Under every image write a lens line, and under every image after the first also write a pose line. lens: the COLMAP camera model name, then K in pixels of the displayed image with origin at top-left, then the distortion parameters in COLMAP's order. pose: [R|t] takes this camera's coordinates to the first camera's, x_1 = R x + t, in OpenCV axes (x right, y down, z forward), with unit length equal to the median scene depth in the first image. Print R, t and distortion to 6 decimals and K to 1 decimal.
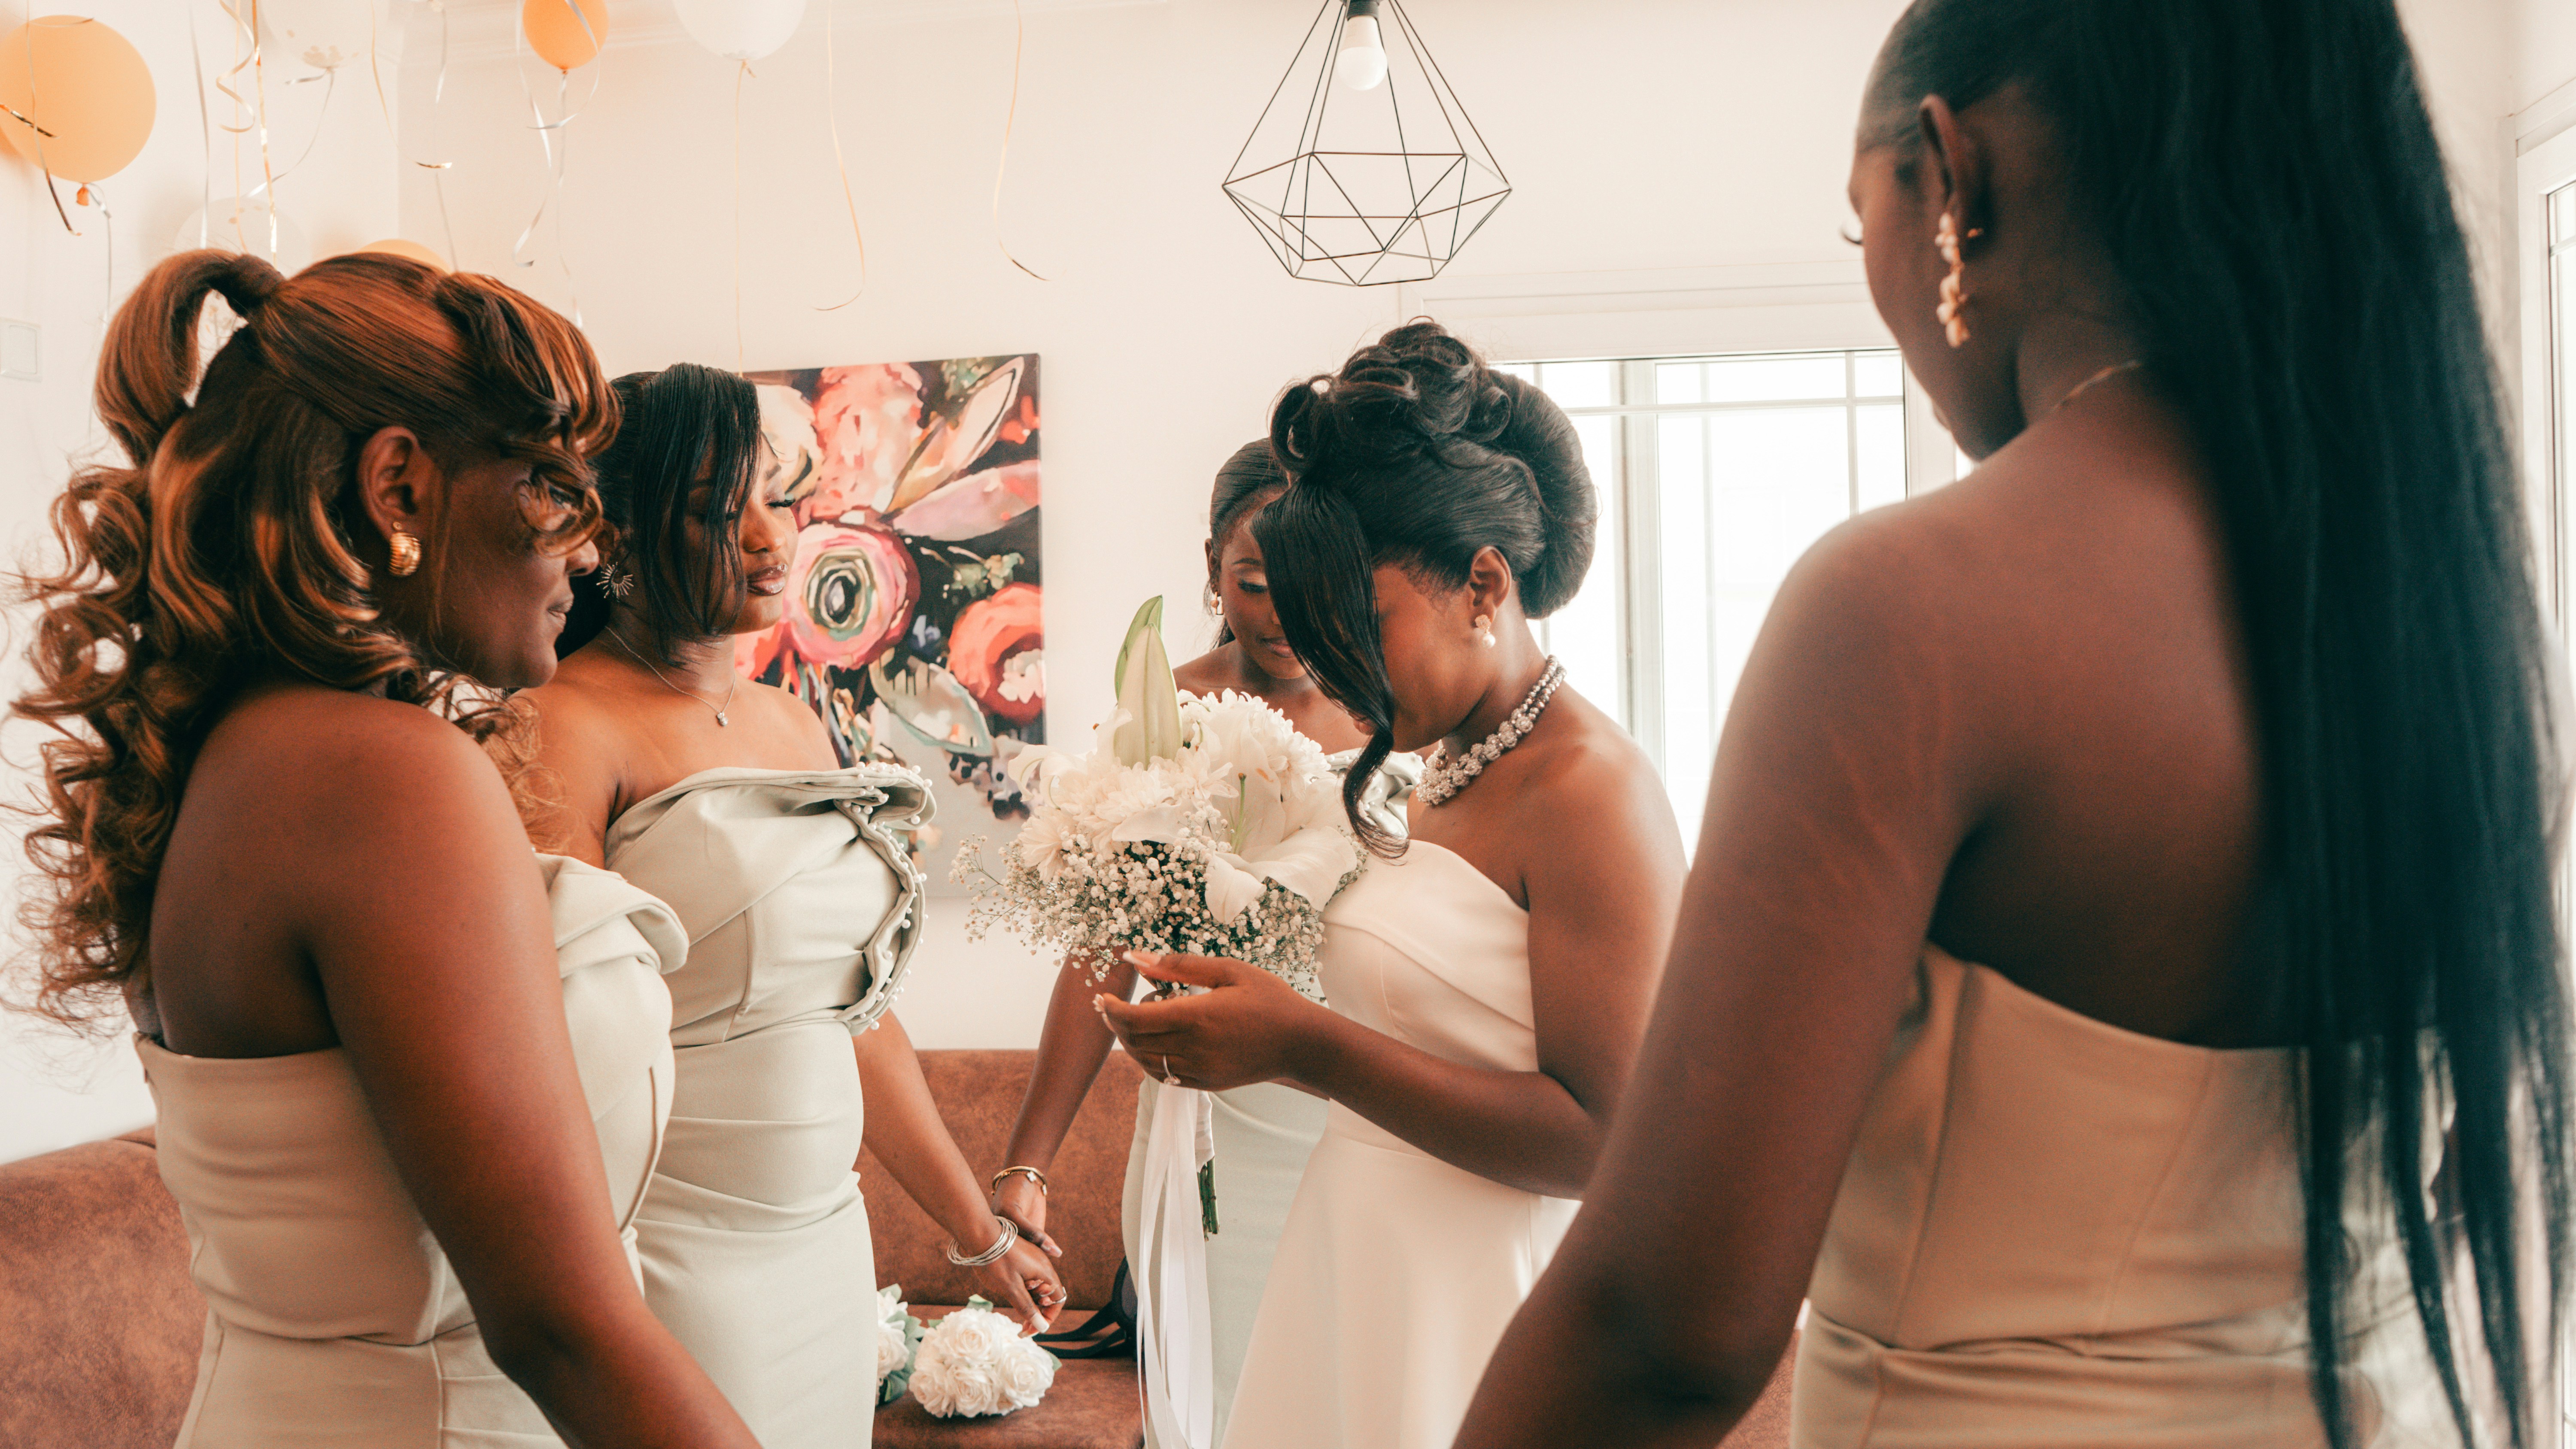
lens RADIAL K [[2106.2, 0, 1277.0], [0, 2106.2, 703.1], [0, 0, 1]] dist [-0.080666, 0.067180]
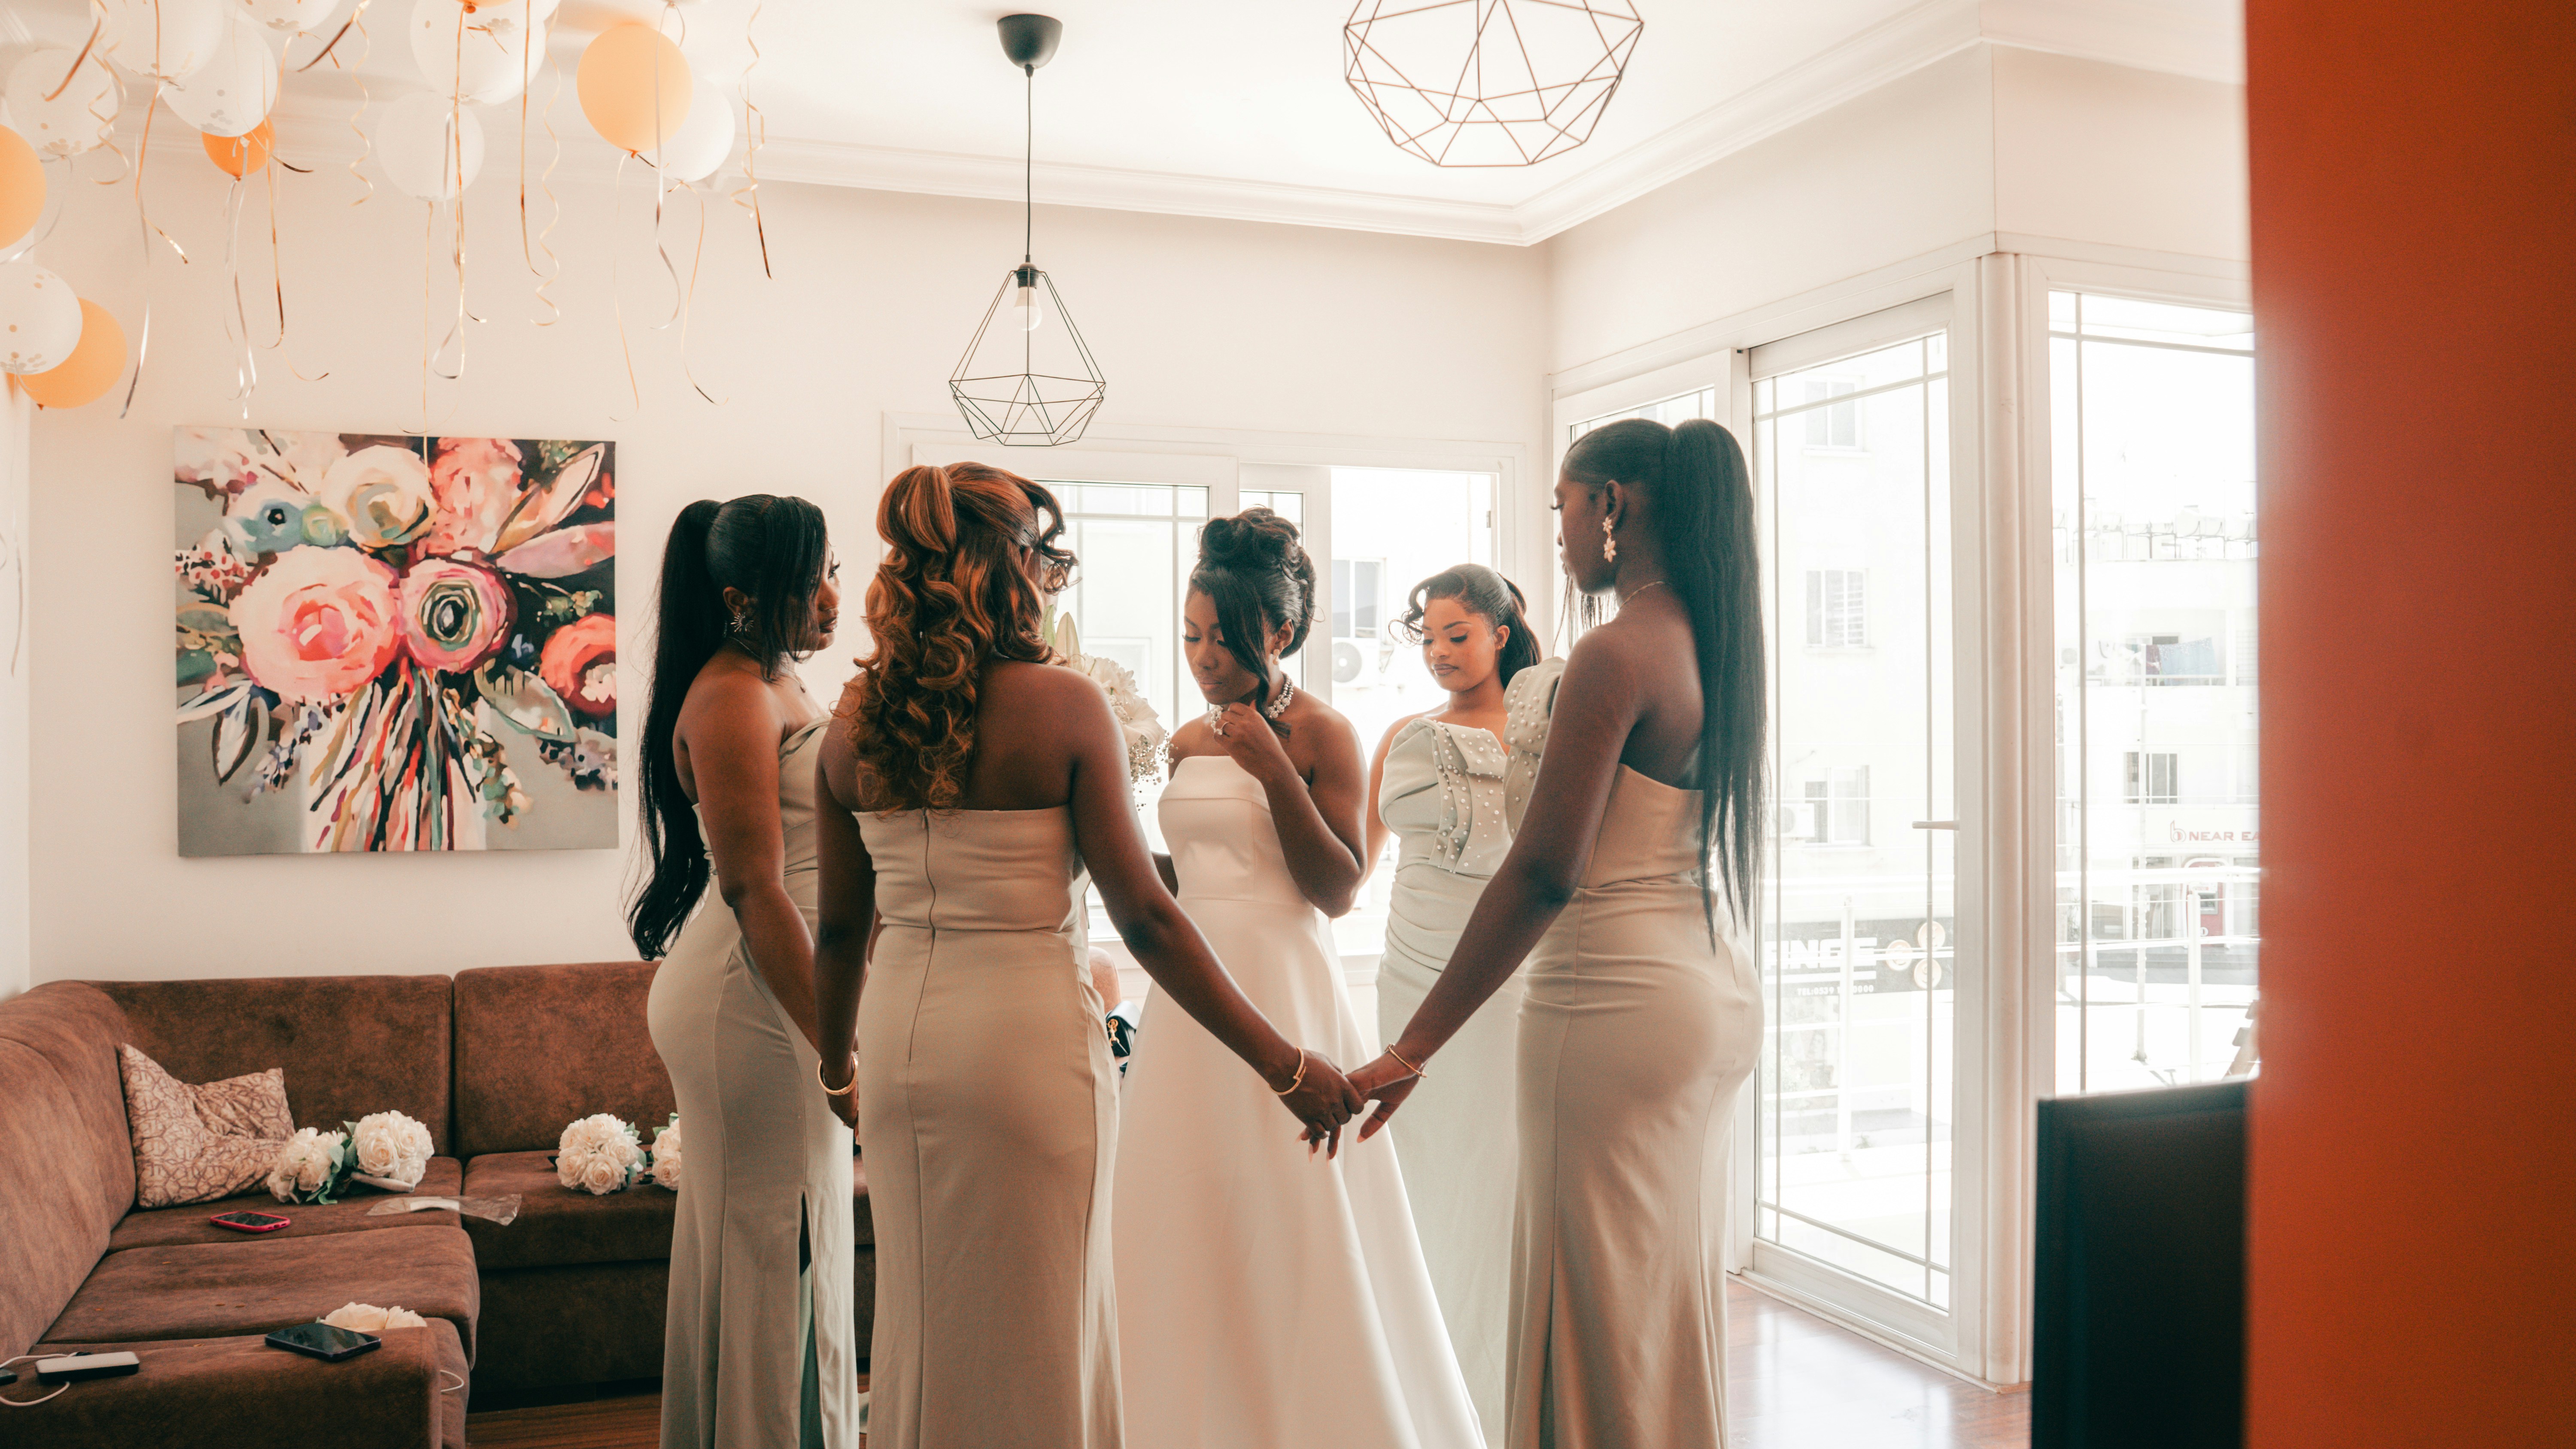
lens RADIAL K [[2106.2, 0, 1248.8], [0, 2106.2, 681.5], [0, 0, 1]] dist [-0.080666, 0.067180]
pose [[0.881762, 0.032179, 0.470595, -0.378949], [-0.016388, 0.999158, -0.037615, 0.029168], [-0.471409, 0.025455, 0.881547, -0.356571]]
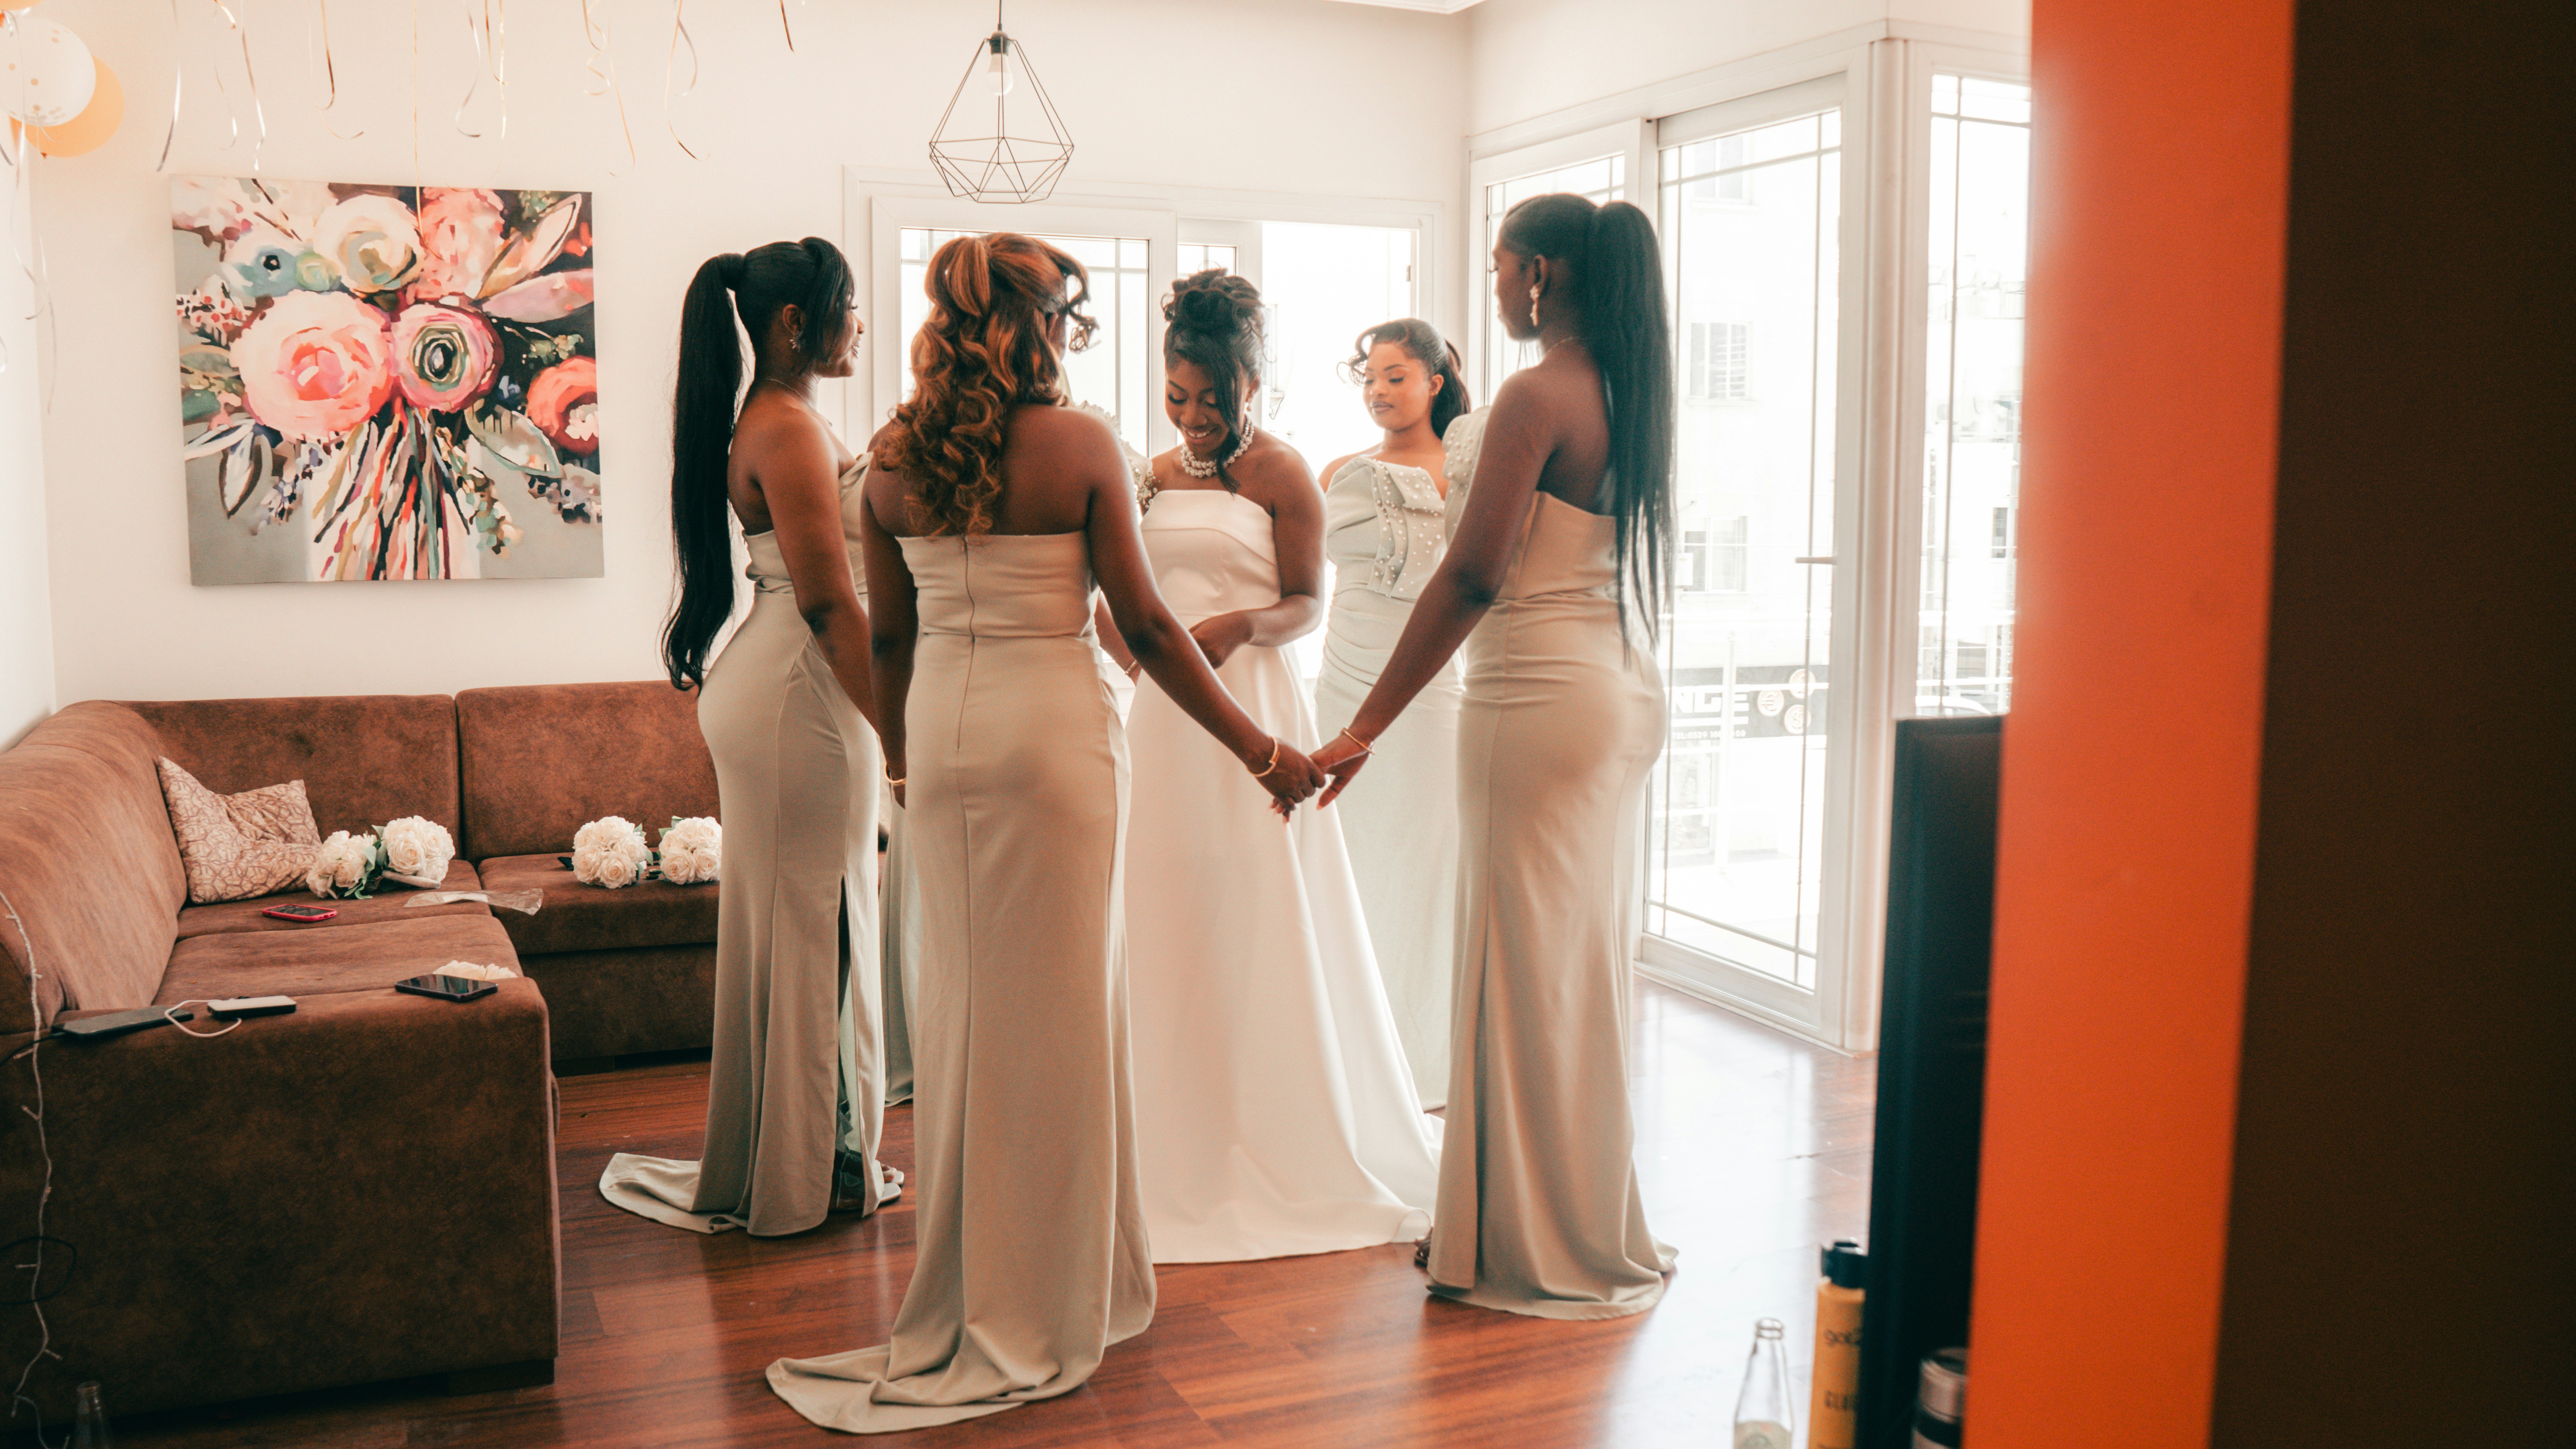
lens RADIAL K [[2106.2, 0, 1251.3], [0, 2106.2, 648.6], [0, 0, 1]] dist [-0.080666, 0.067180]
pose [[0.854919, -0.016932, 0.518485, -0.464572], [-0.021730, 0.997421, 0.068403, 0.033161], [-0.518306, -0.069746, 0.852346, -0.438387]]
